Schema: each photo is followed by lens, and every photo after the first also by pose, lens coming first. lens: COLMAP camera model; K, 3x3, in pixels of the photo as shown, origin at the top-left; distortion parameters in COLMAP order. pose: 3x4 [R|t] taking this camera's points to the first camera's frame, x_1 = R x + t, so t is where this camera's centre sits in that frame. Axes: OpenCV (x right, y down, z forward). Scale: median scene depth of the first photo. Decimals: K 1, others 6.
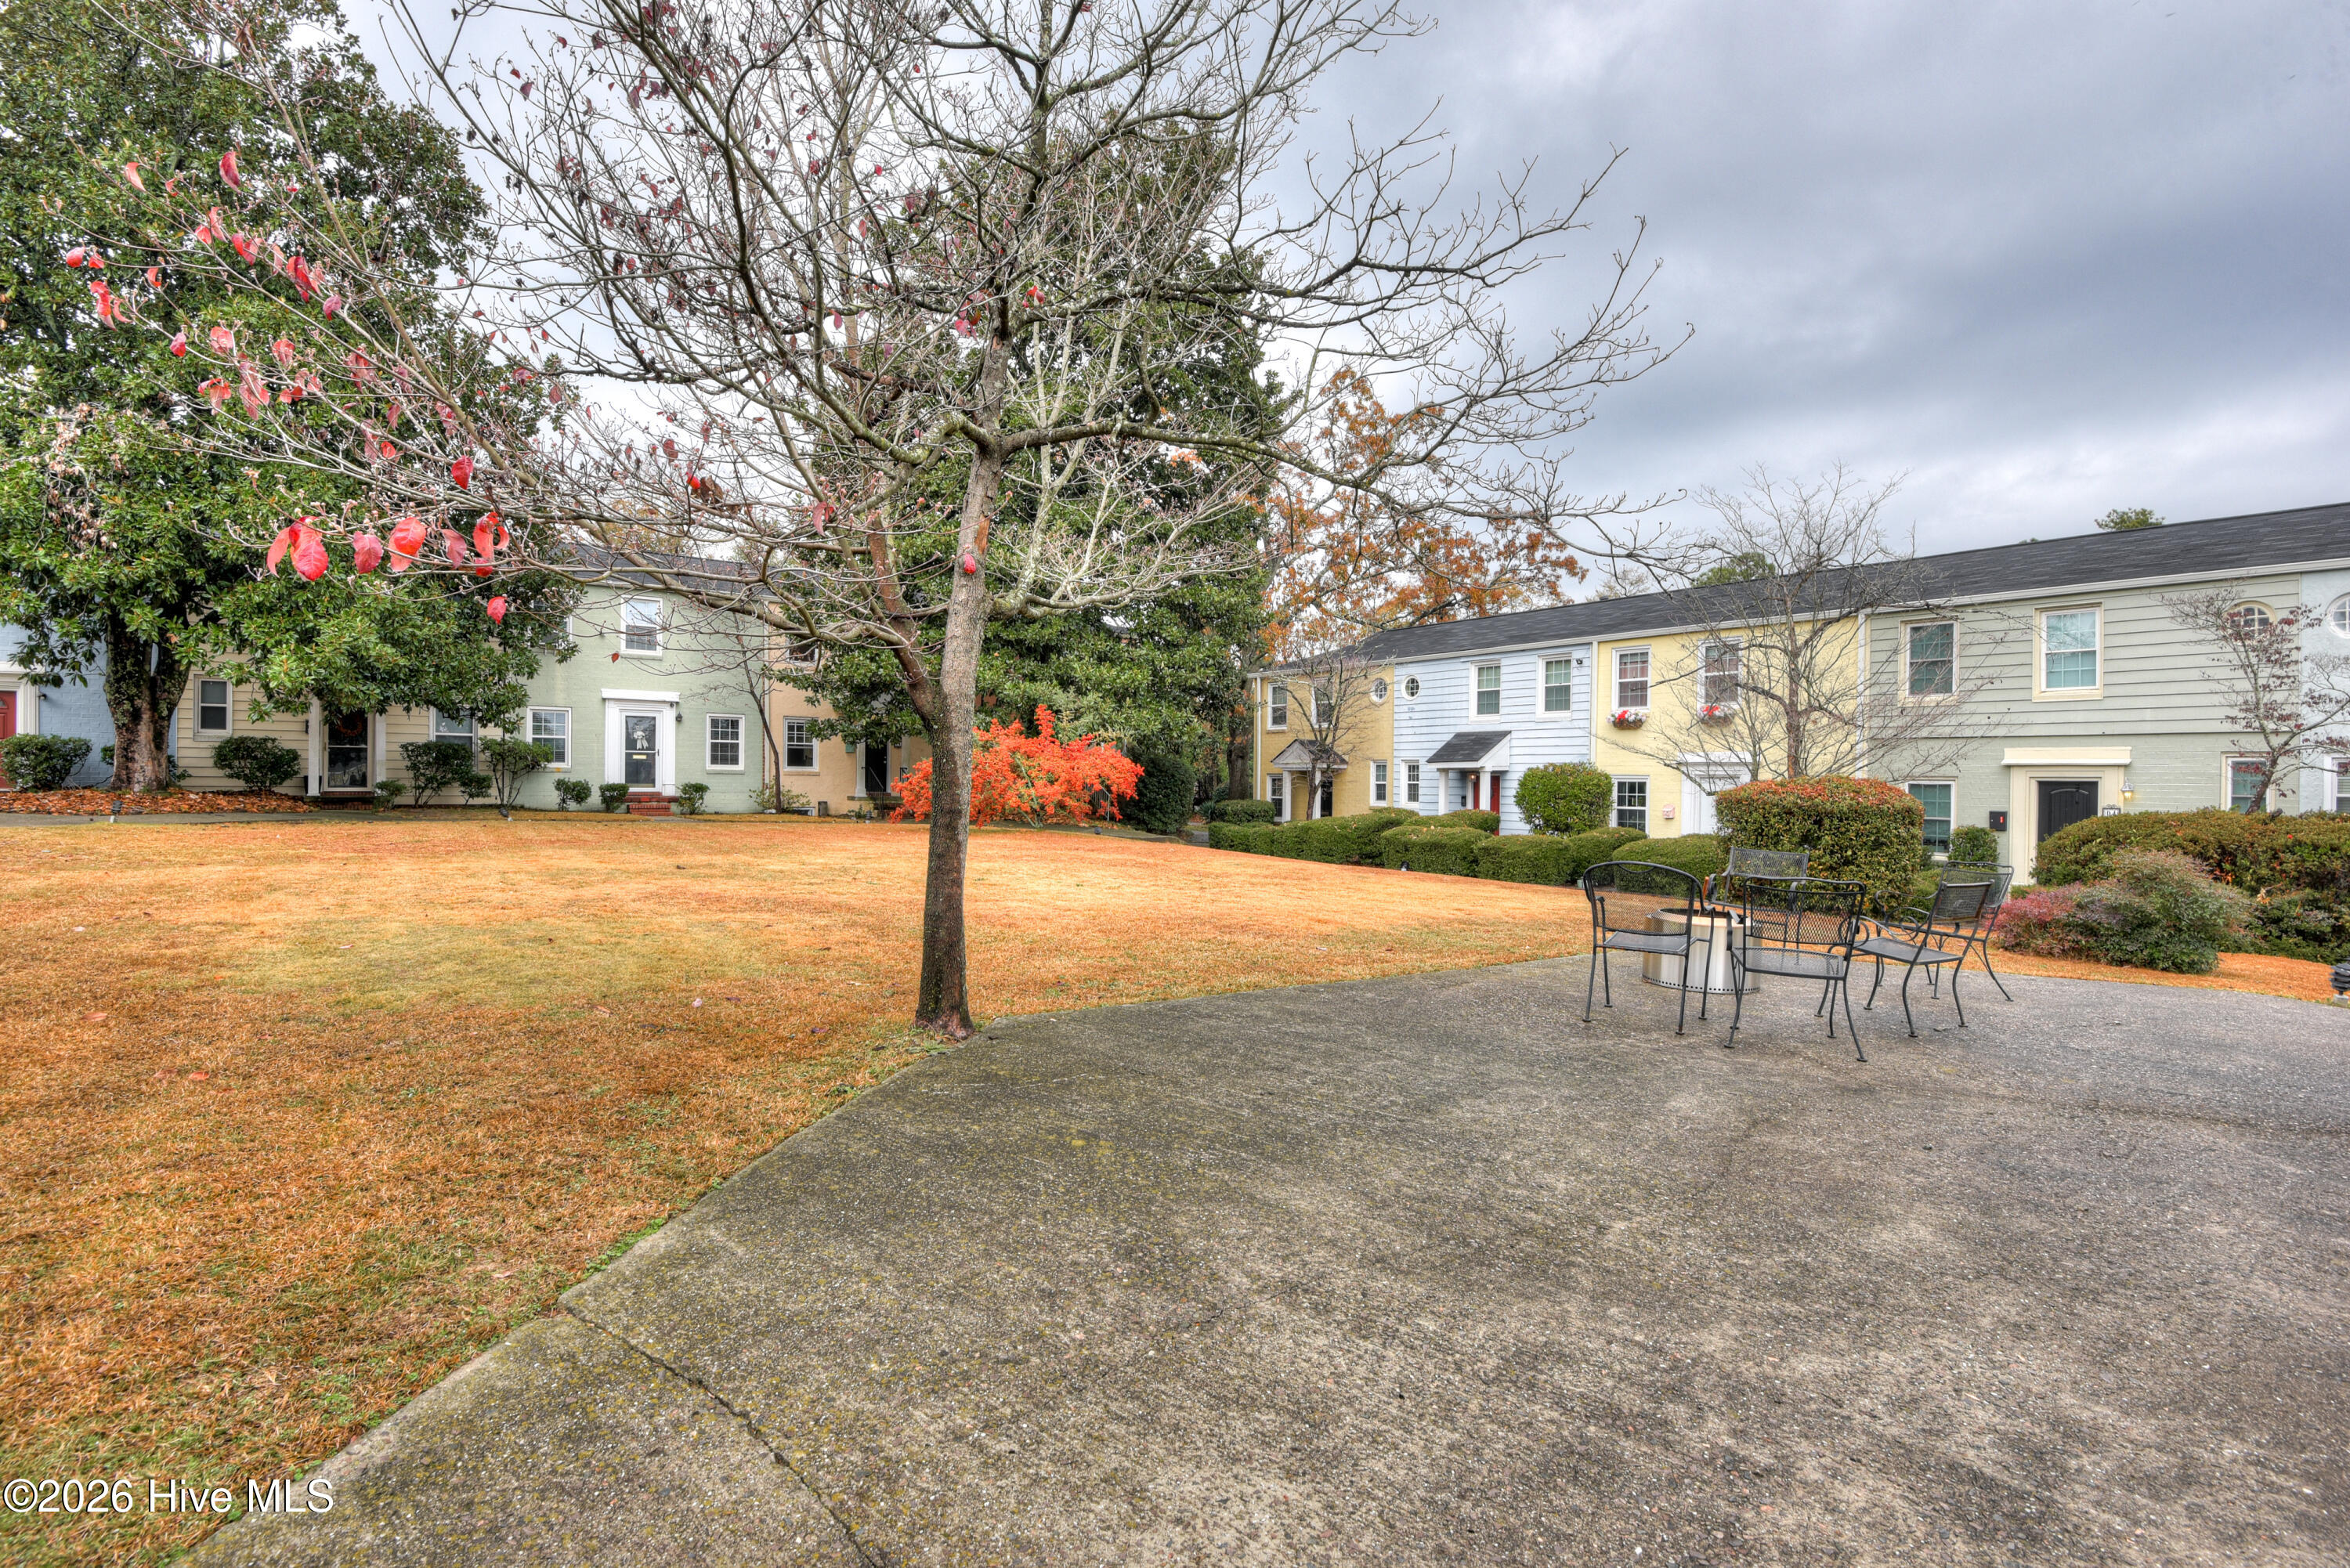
lens RADIAL K [[1117.6, 0, 1177.3], [0, 1117.6, 783.1], [0, 0, 1]] dist [-0.042161, -0.000296]
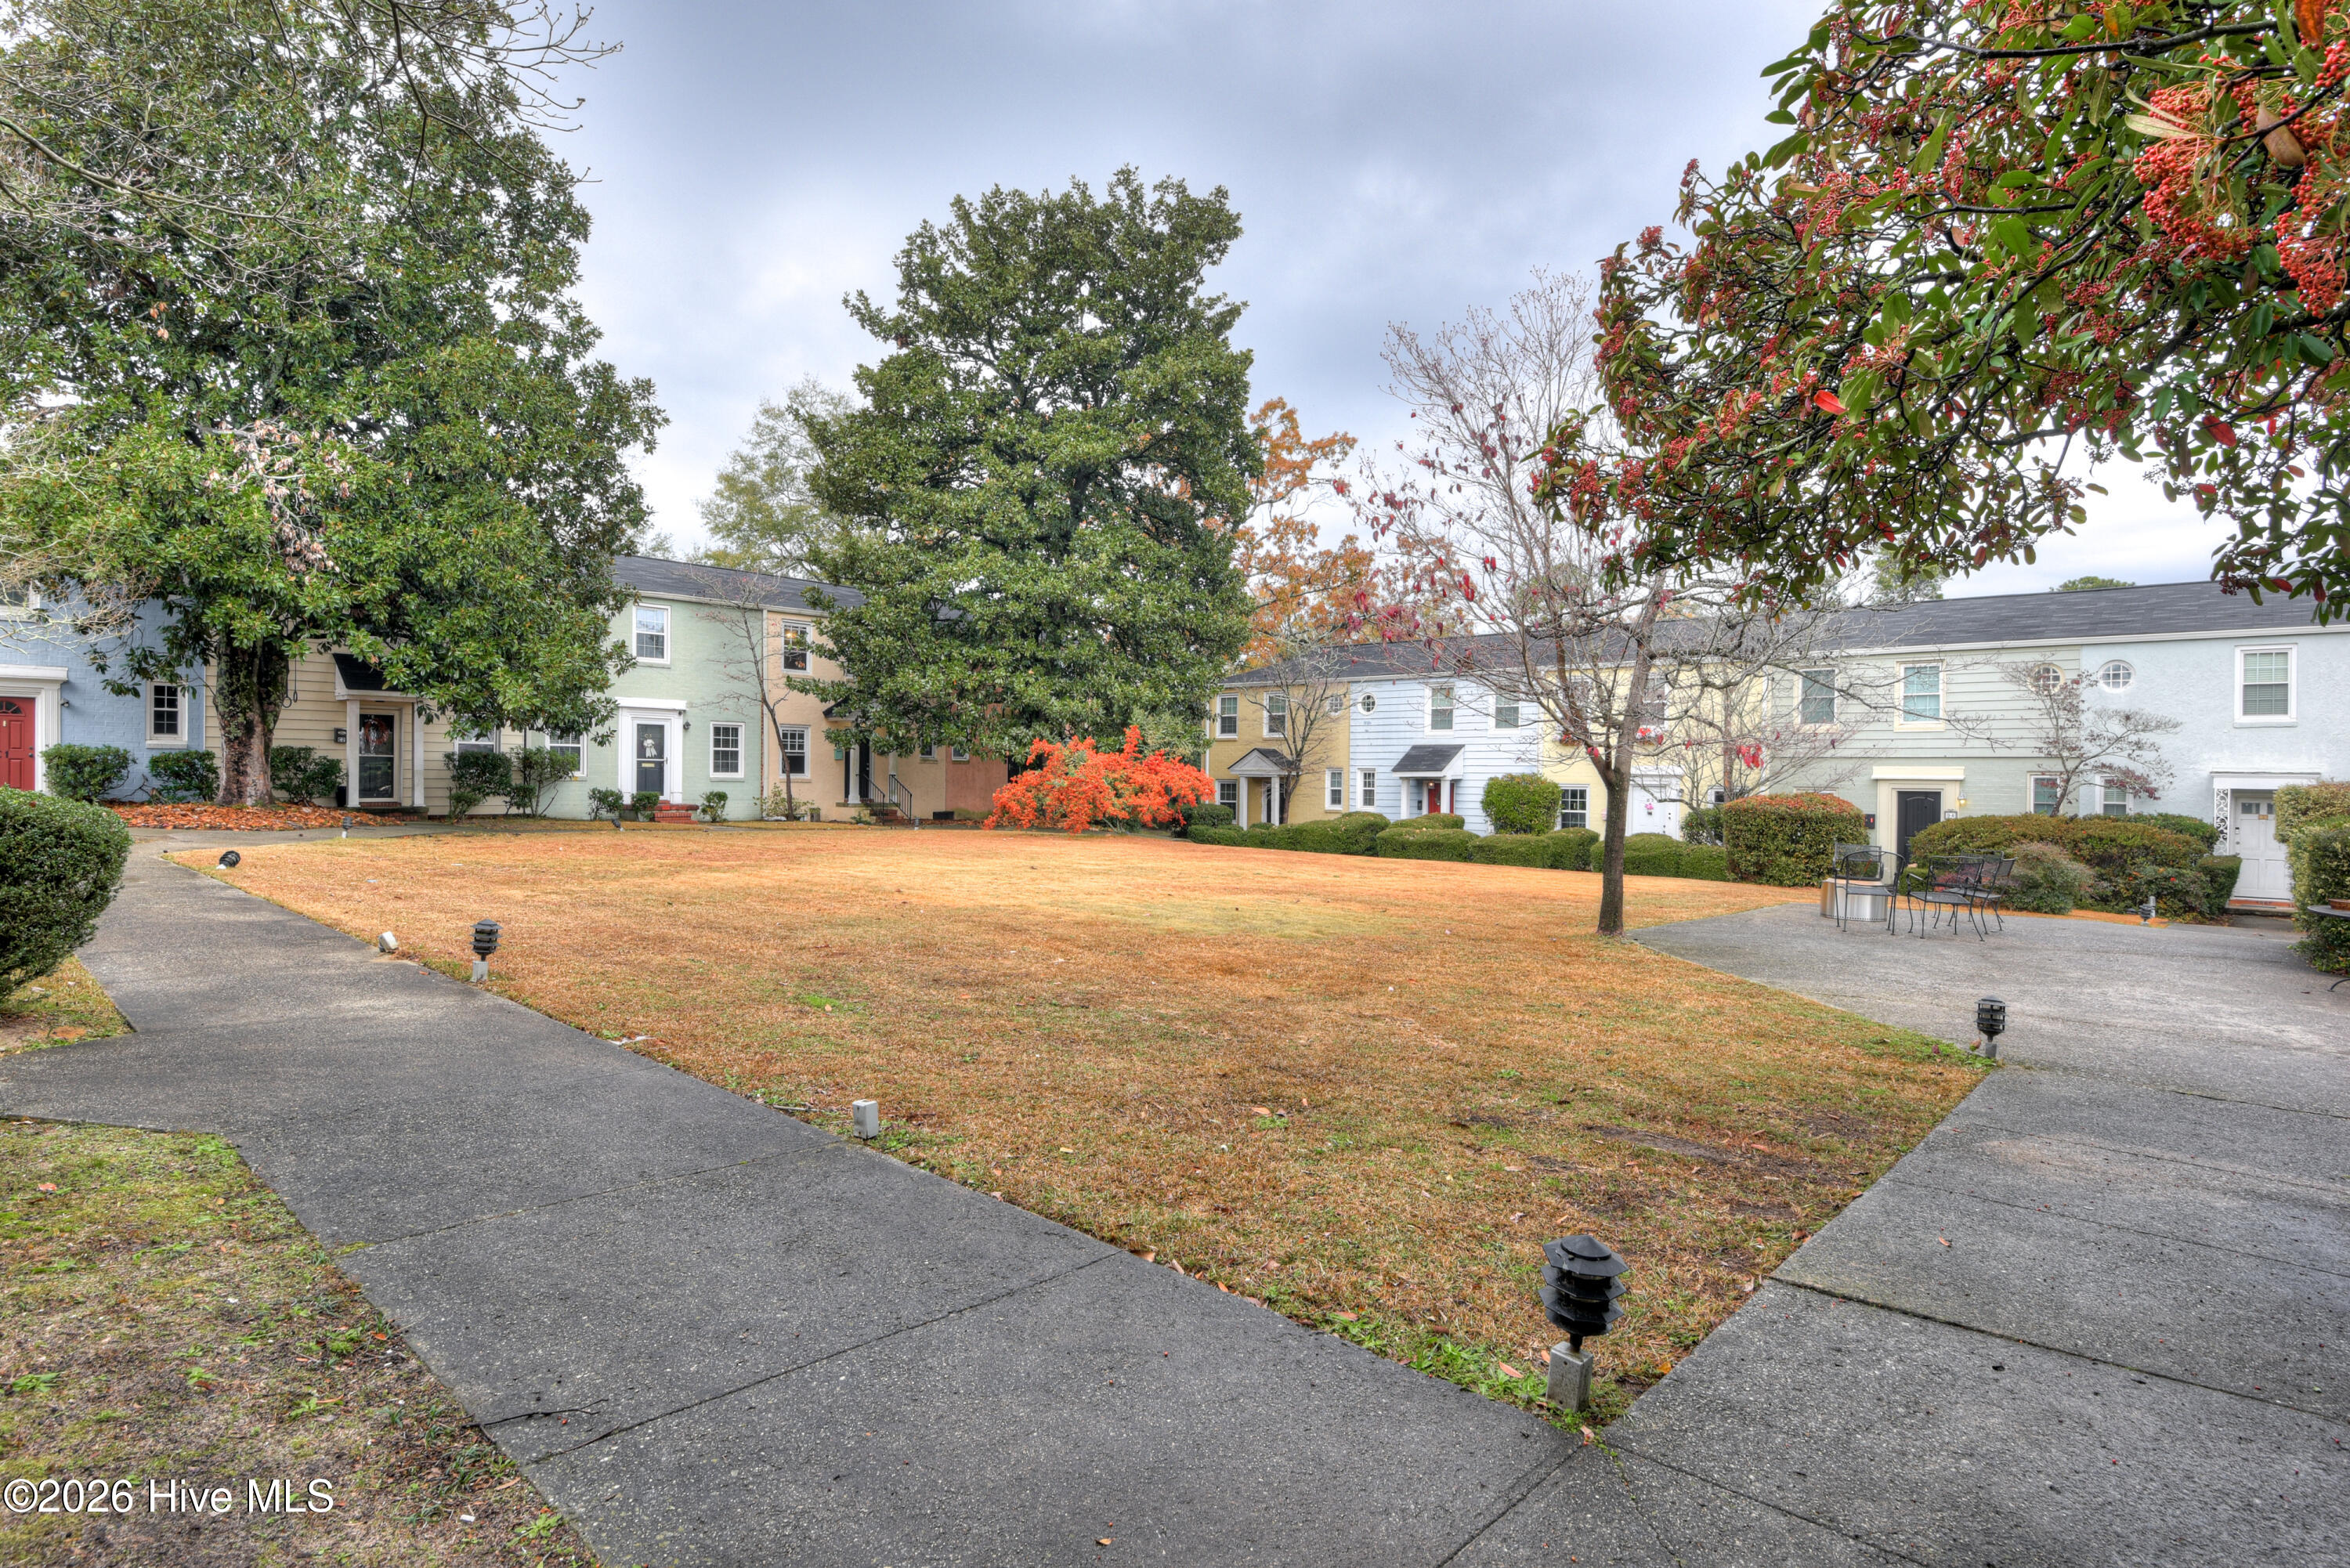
lens RADIAL K [[1221.1, 0, 1173.6], [0, 1221.1, 782.0], [0, 0, 1]] dist [-0.028156, -0.000697]
pose [[0.978542, -0.000870, 0.206045, -0.269609], [0.000216, 0.999995, 0.003198, -0.012649], [-0.206047, -0.003085, 0.978537, -0.186671]]
